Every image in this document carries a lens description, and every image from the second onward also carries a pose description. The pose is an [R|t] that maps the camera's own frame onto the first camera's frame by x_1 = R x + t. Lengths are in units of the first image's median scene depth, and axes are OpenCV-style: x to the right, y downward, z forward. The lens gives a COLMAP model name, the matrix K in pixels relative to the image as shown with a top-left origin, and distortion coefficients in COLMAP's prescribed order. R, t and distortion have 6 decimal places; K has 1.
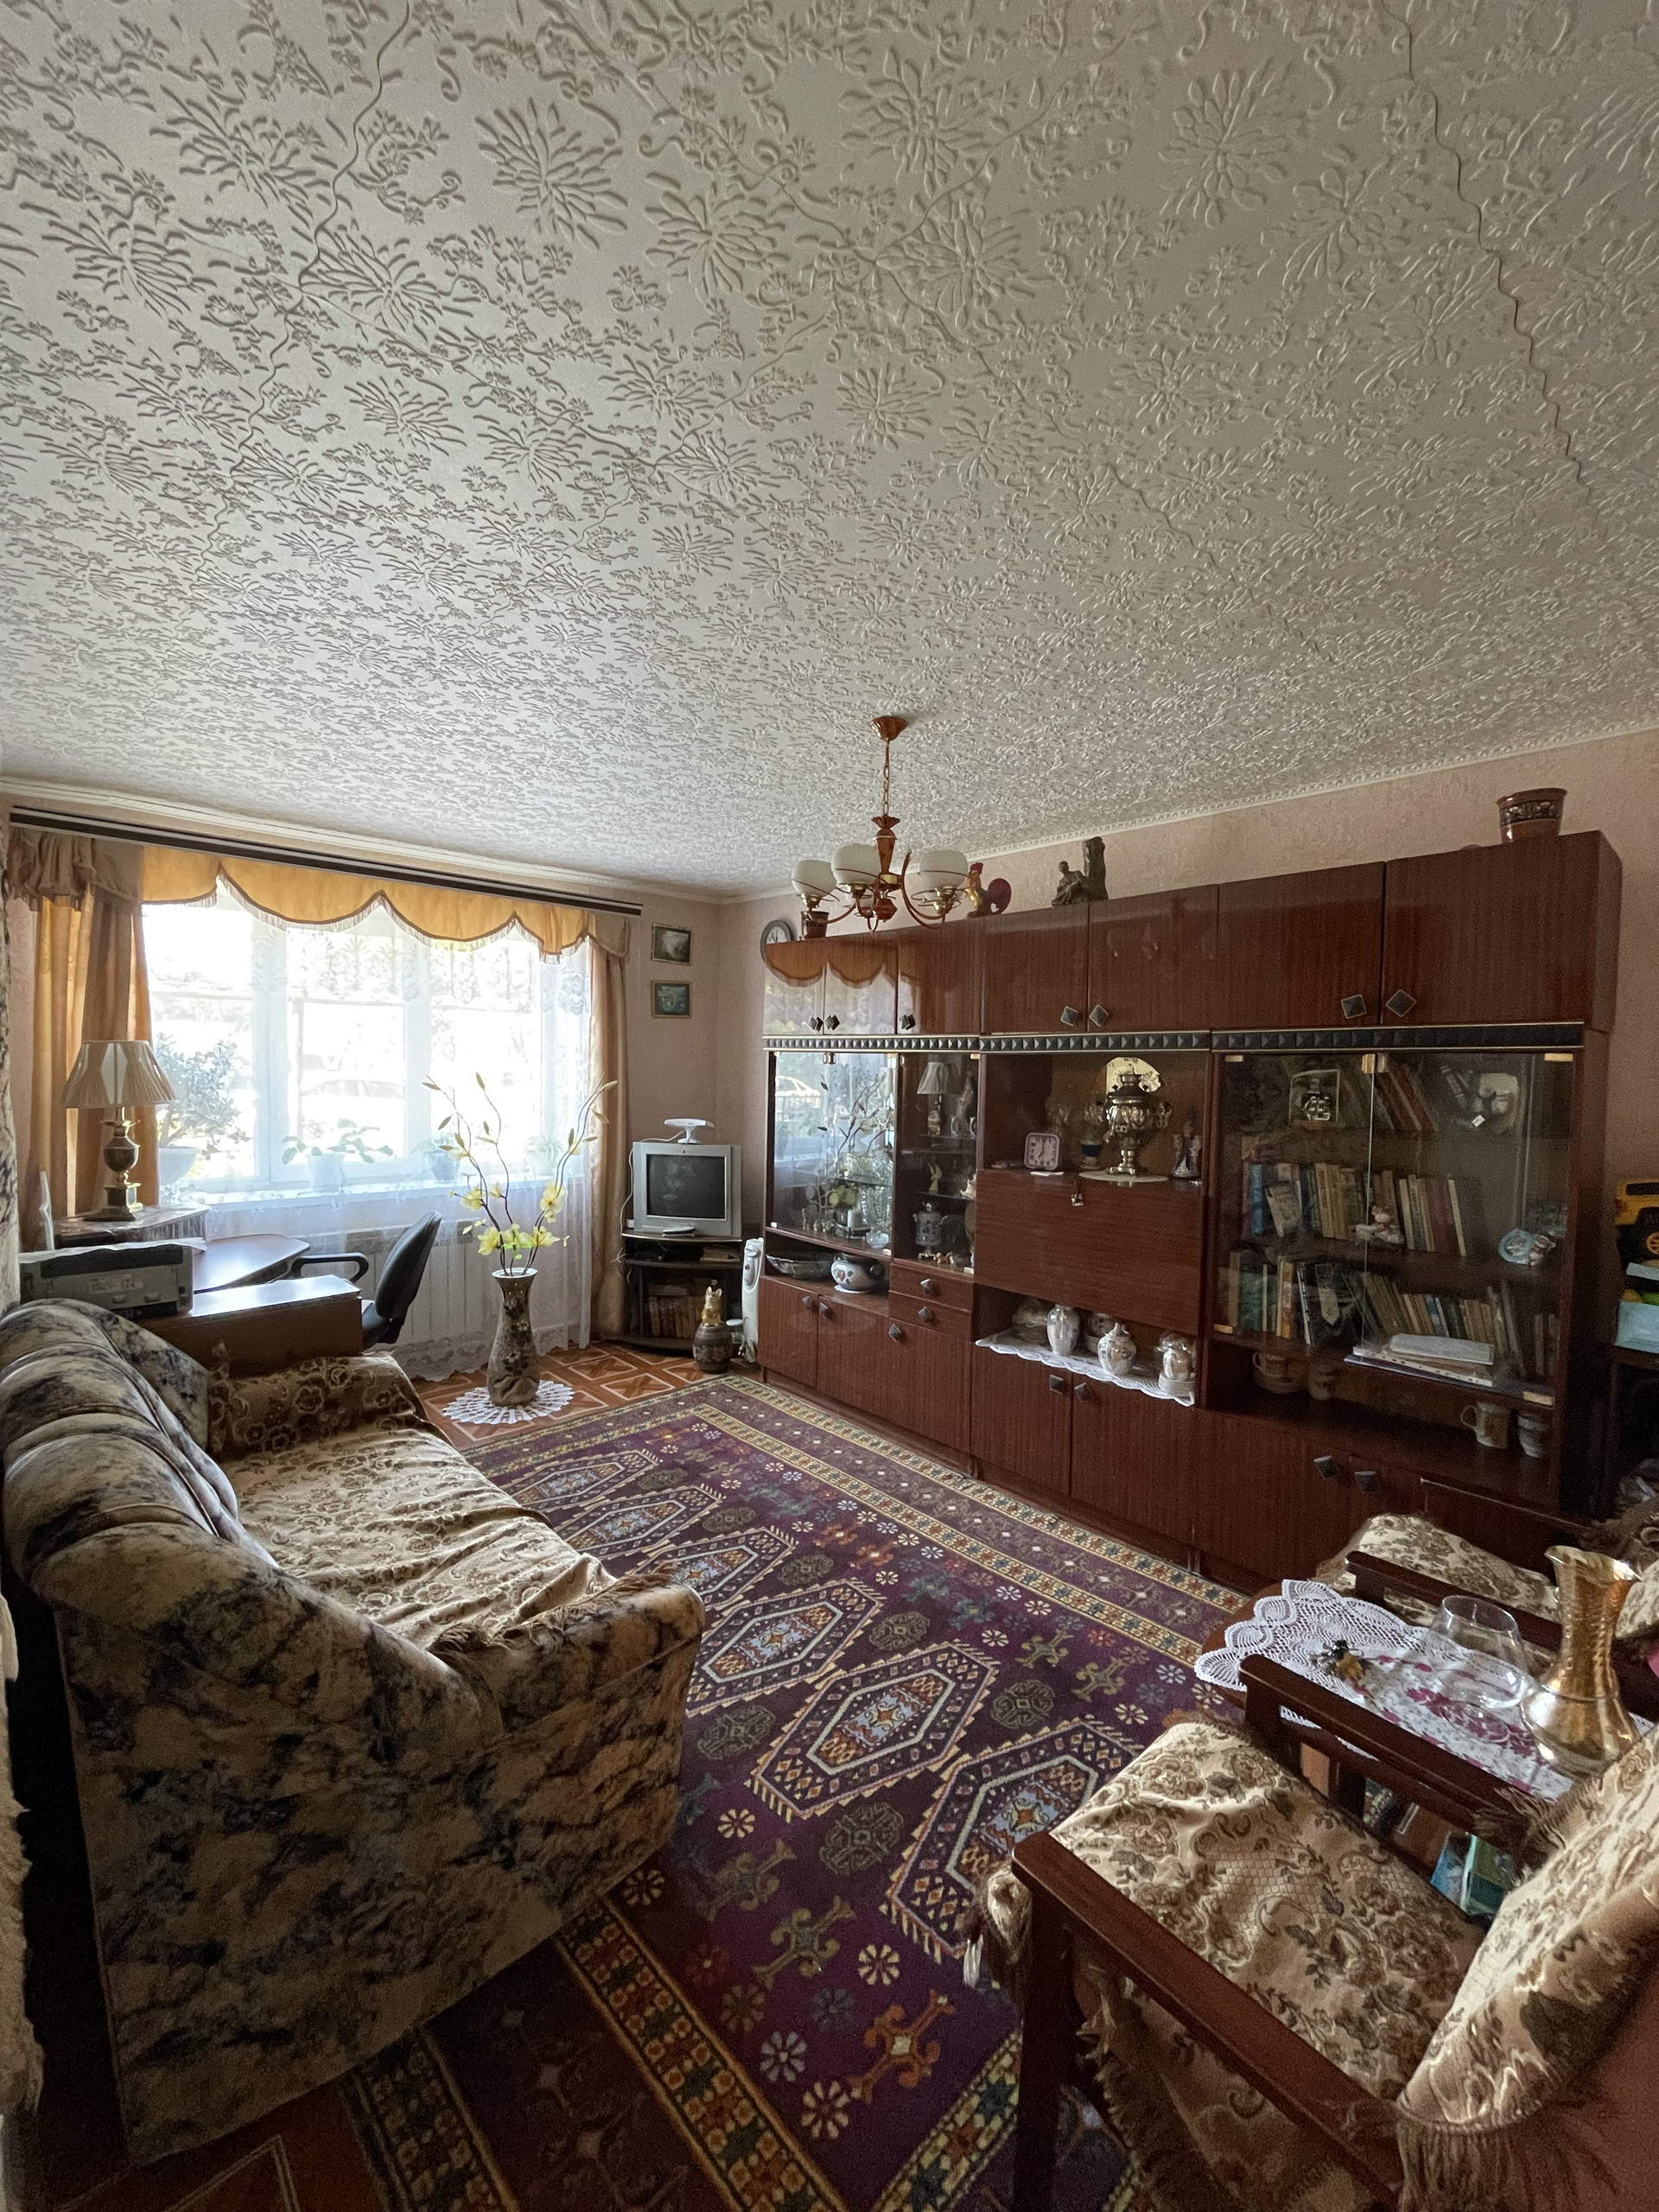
lens RADIAL K [[895.2, 0, 828.6], [0, 895.2, 1110.4], [0, 0, 1]] dist [-0.000922, -0.000455]
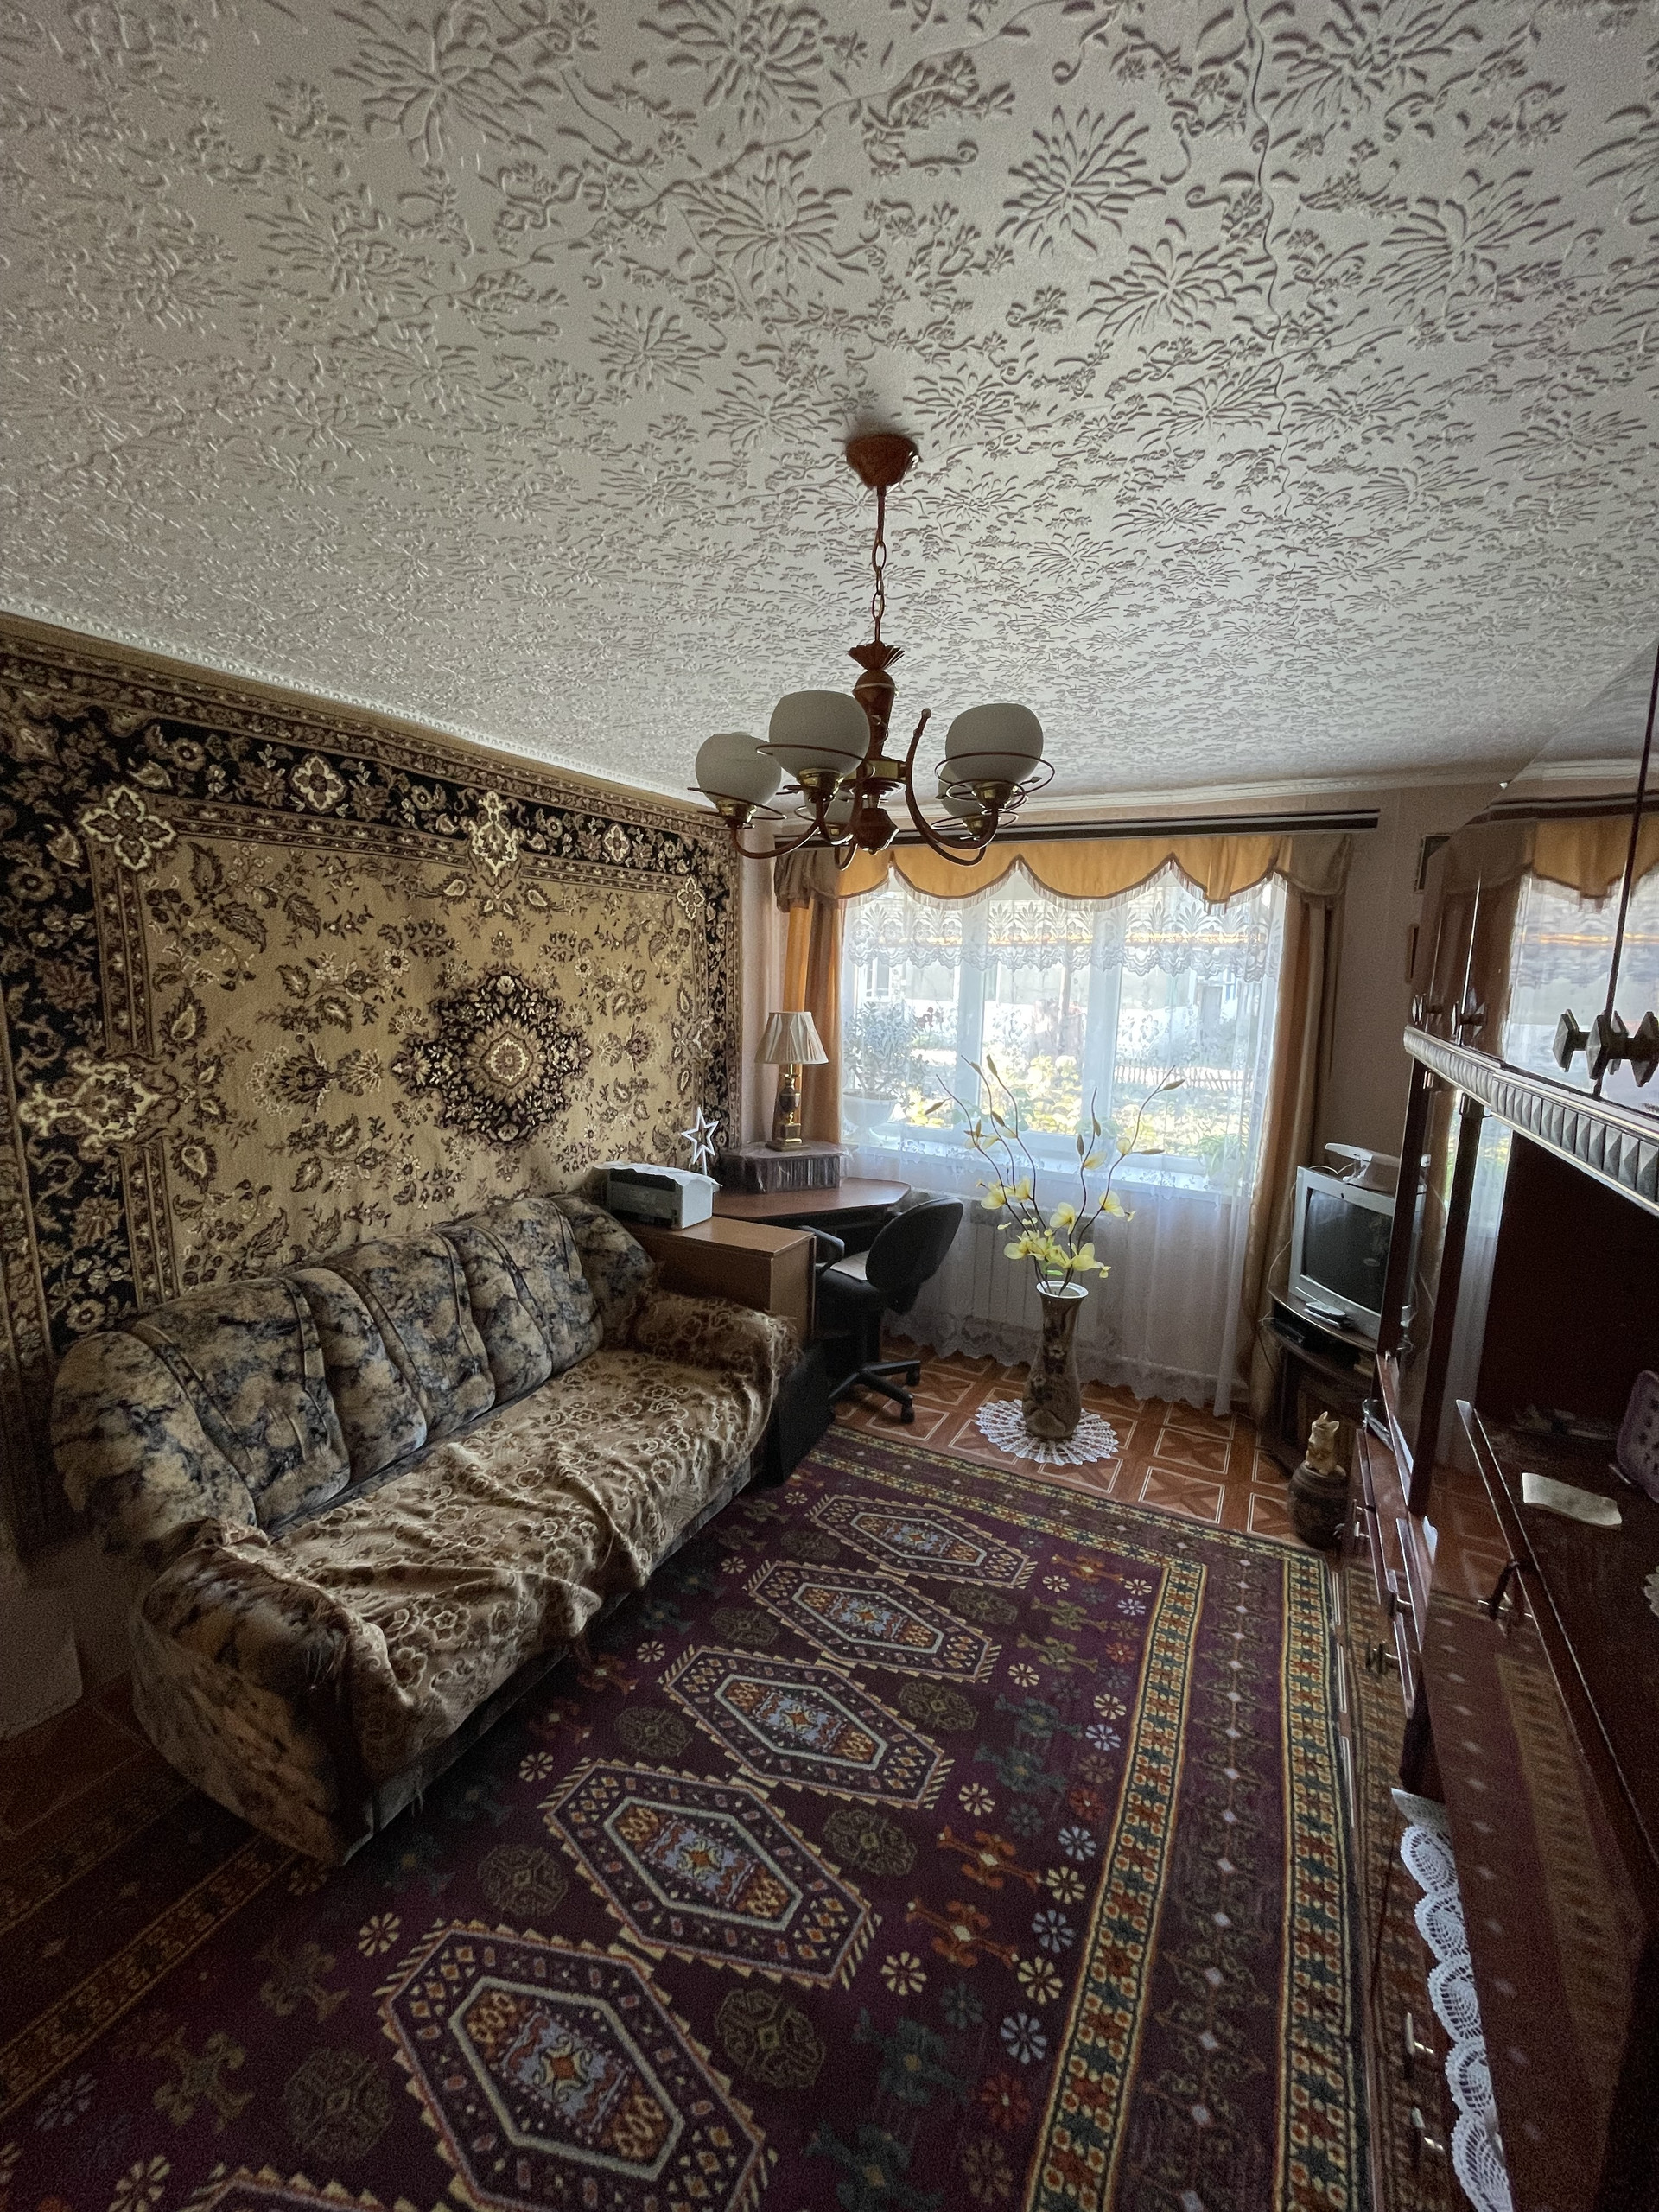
lens RADIAL K [[895.2, 0, 828.6], [0, 895.2, 1110.4], [0, 0, 1]] dist [-0.000922, -0.000455]
pose [[0.340925, 0.136124, -0.930183, 0.471653], [-0.072702, 0.990315, 0.118278, -0.100482], [0.937275, 0.027302, 0.347520, 0.660667]]
